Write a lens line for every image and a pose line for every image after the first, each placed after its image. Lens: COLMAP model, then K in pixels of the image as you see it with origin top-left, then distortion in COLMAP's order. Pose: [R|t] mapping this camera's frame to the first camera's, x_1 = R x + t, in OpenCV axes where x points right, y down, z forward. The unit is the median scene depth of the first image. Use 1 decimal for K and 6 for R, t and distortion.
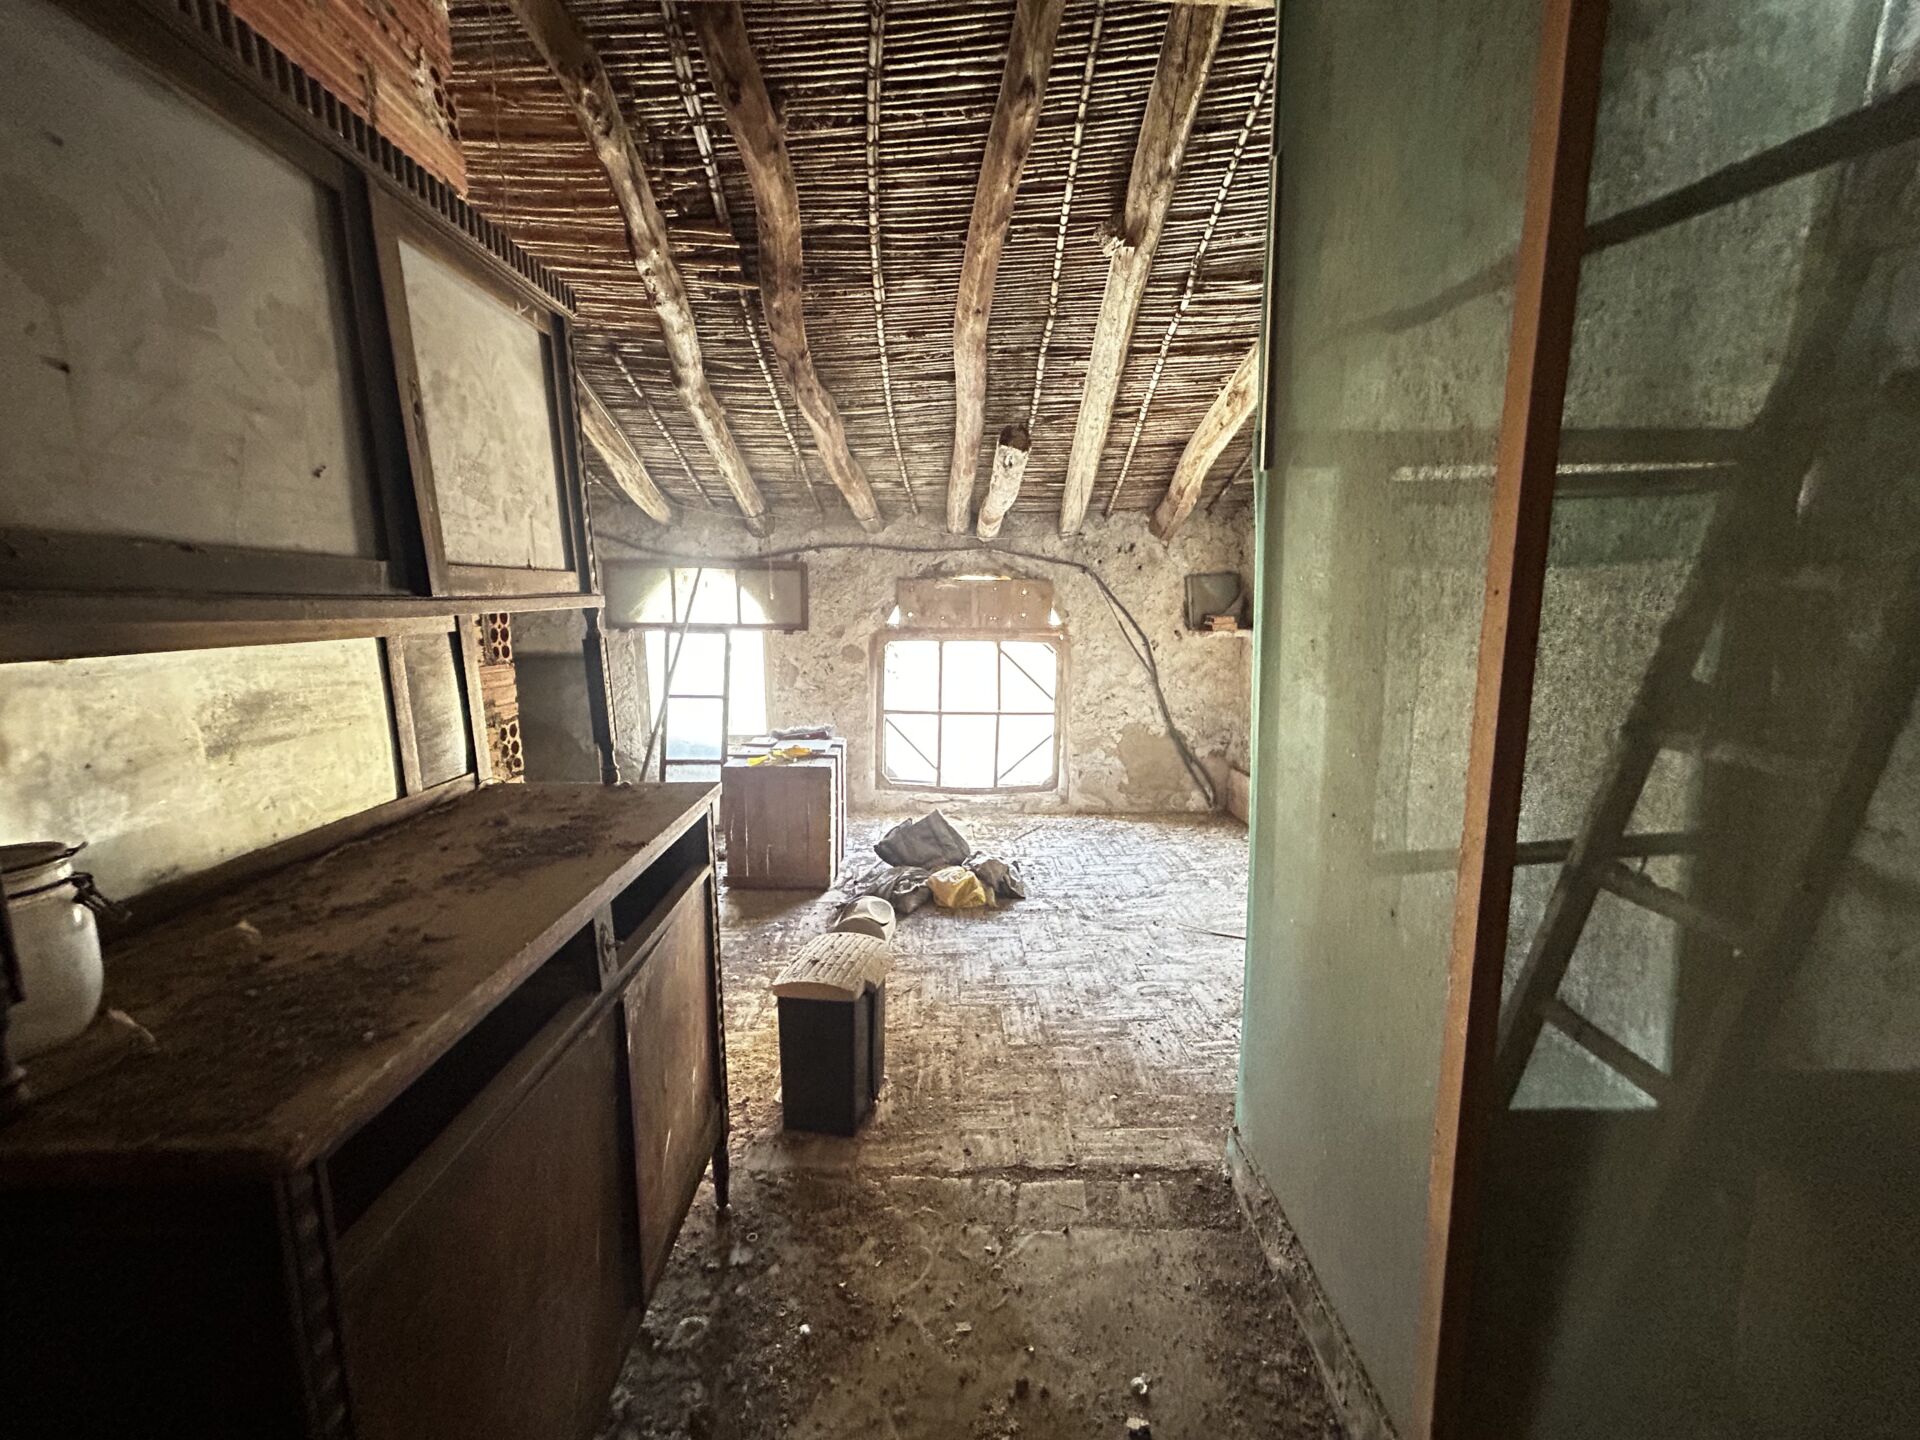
lens RADIAL K [[777.5, 0, 960.0], [0, 777.5, 720.0], [0, 0, 1]] dist [0.000704, 0.000251]
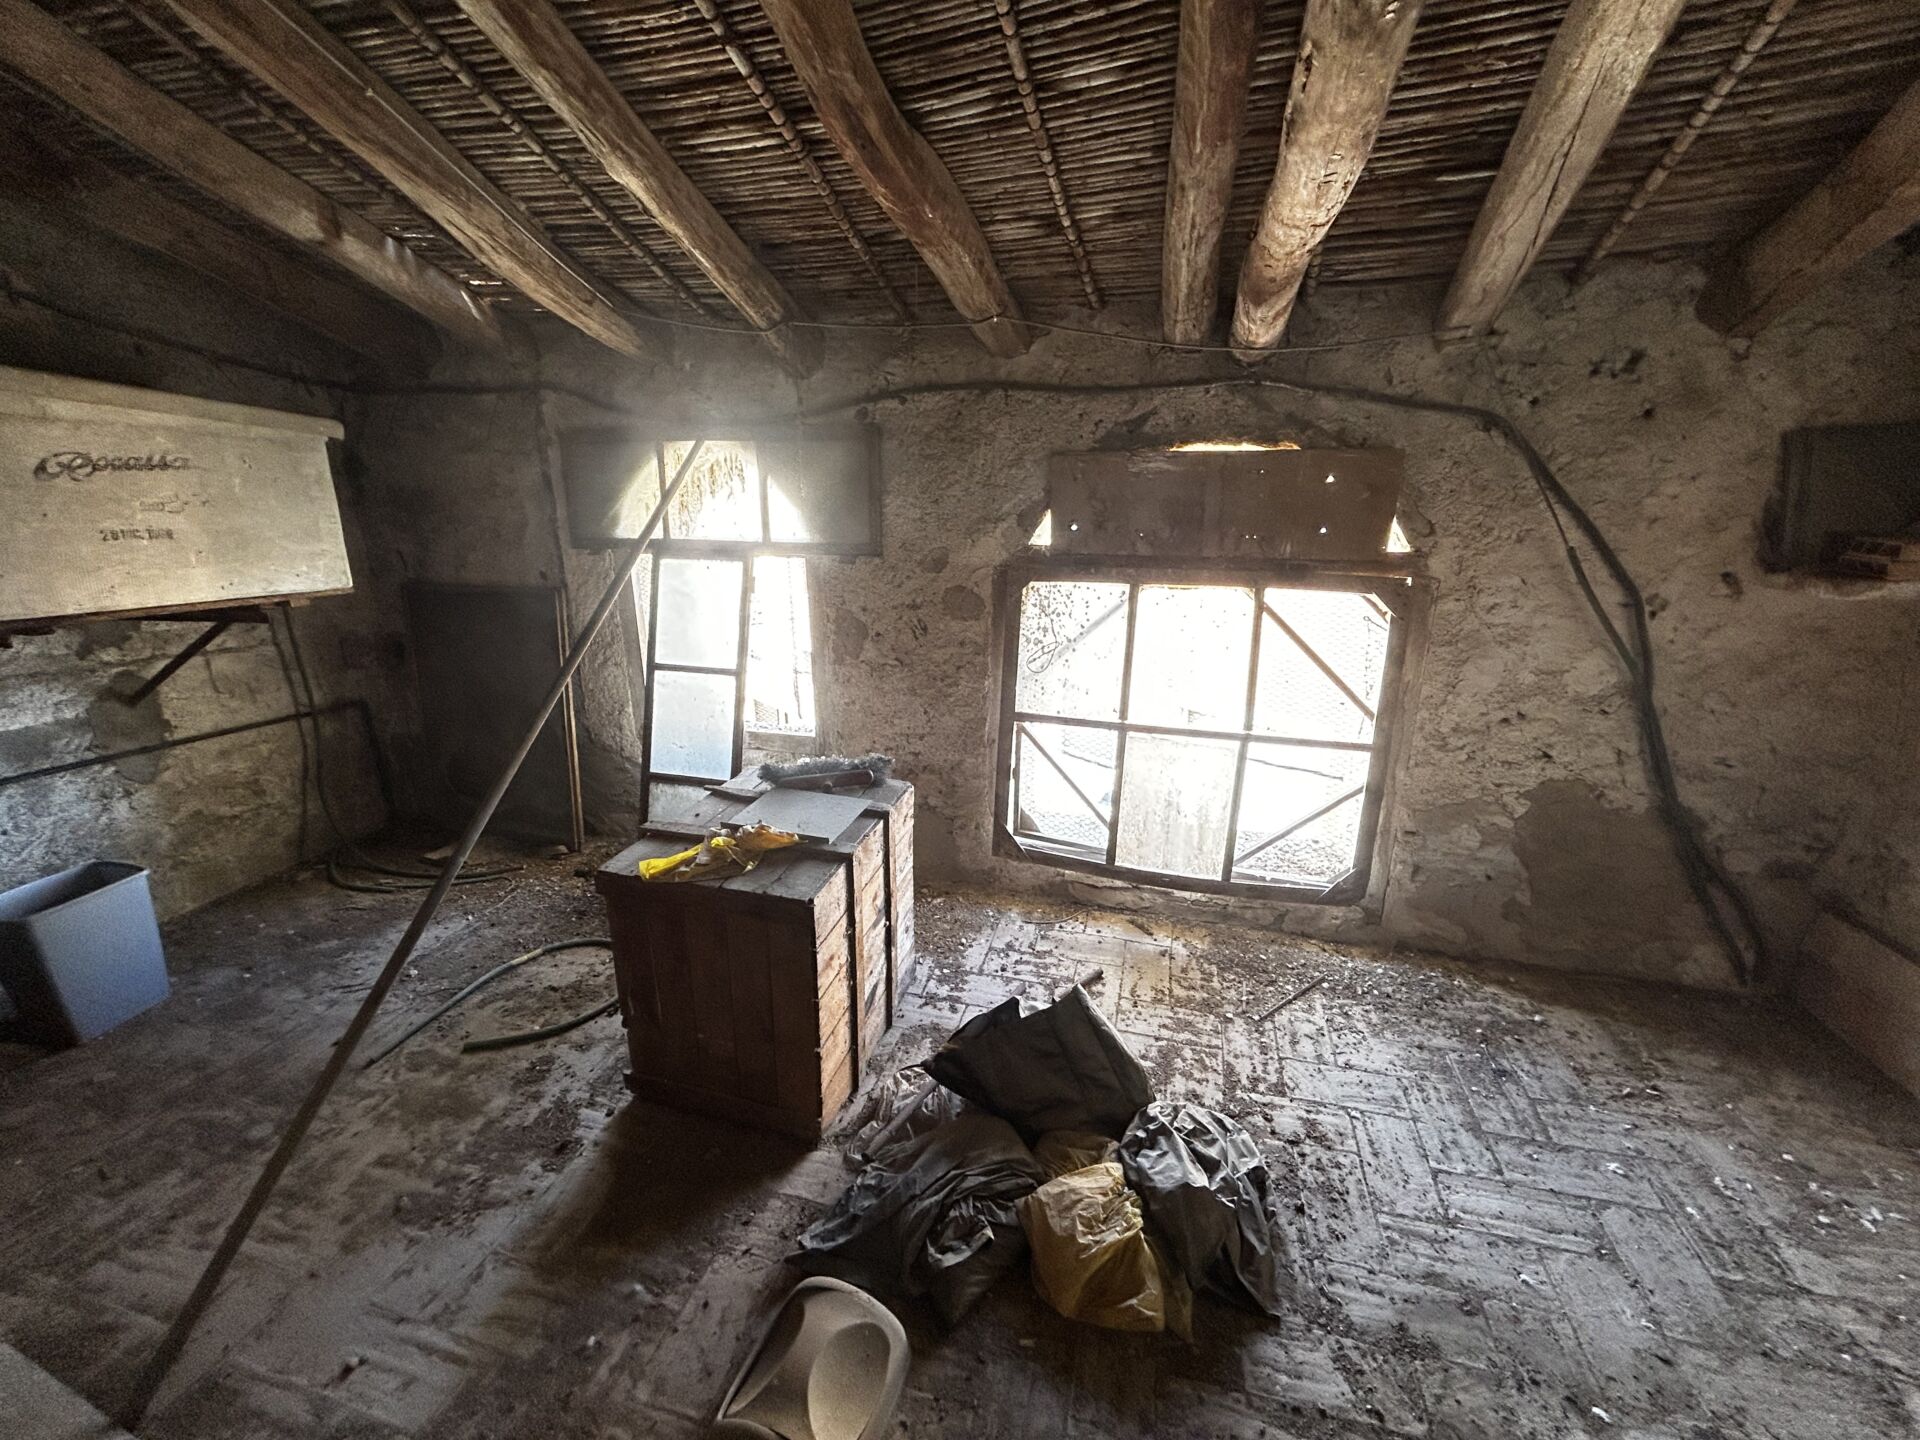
lens RADIAL K [[777.5, 0, 958.9], [0, 777.5, 716.6], [0, 0, 1]] dist [-0.000714, 0.001029]
pose [[0.954409, 0.078345, -0.288038, 0.018028], [-0.044889, 0.991639, 0.120980, -0.072997], [0.295108, -0.102534, 0.949946, 0.496383]]
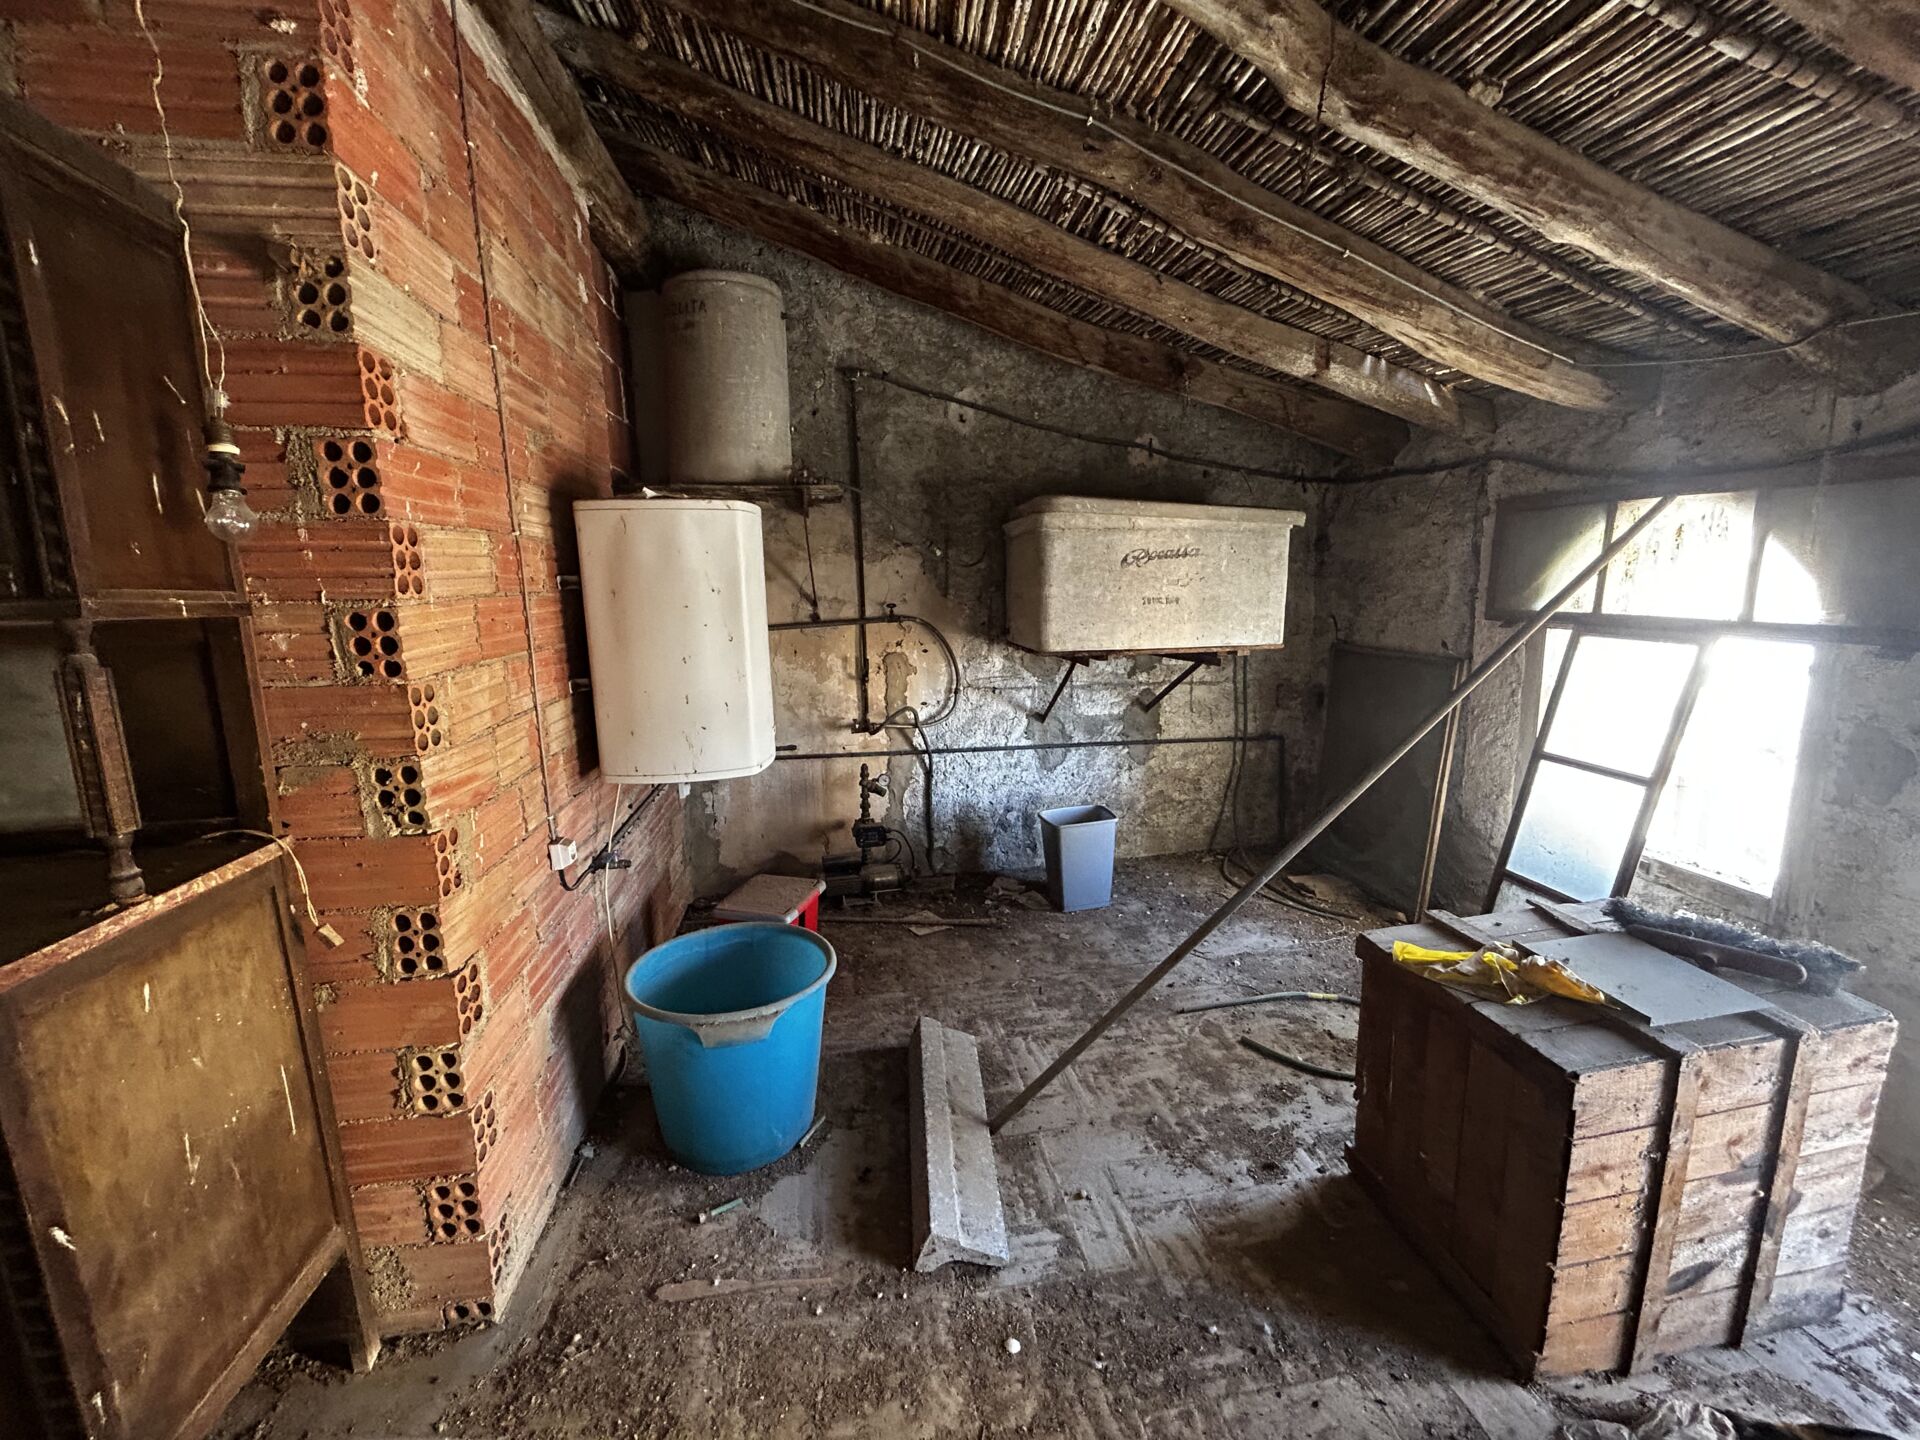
lens RADIAL K [[773.5, 0, 949.0], [0, 773.5, 713.8], [0, 0, 1]] dist [-0.001110, 0.000212]
pose [[0.122705, 0.167836, -0.978149, 0.075217], [-0.128812, 0.979953, 0.151987, -0.083154], [0.984048, 0.107348, 0.141864, 0.527269]]
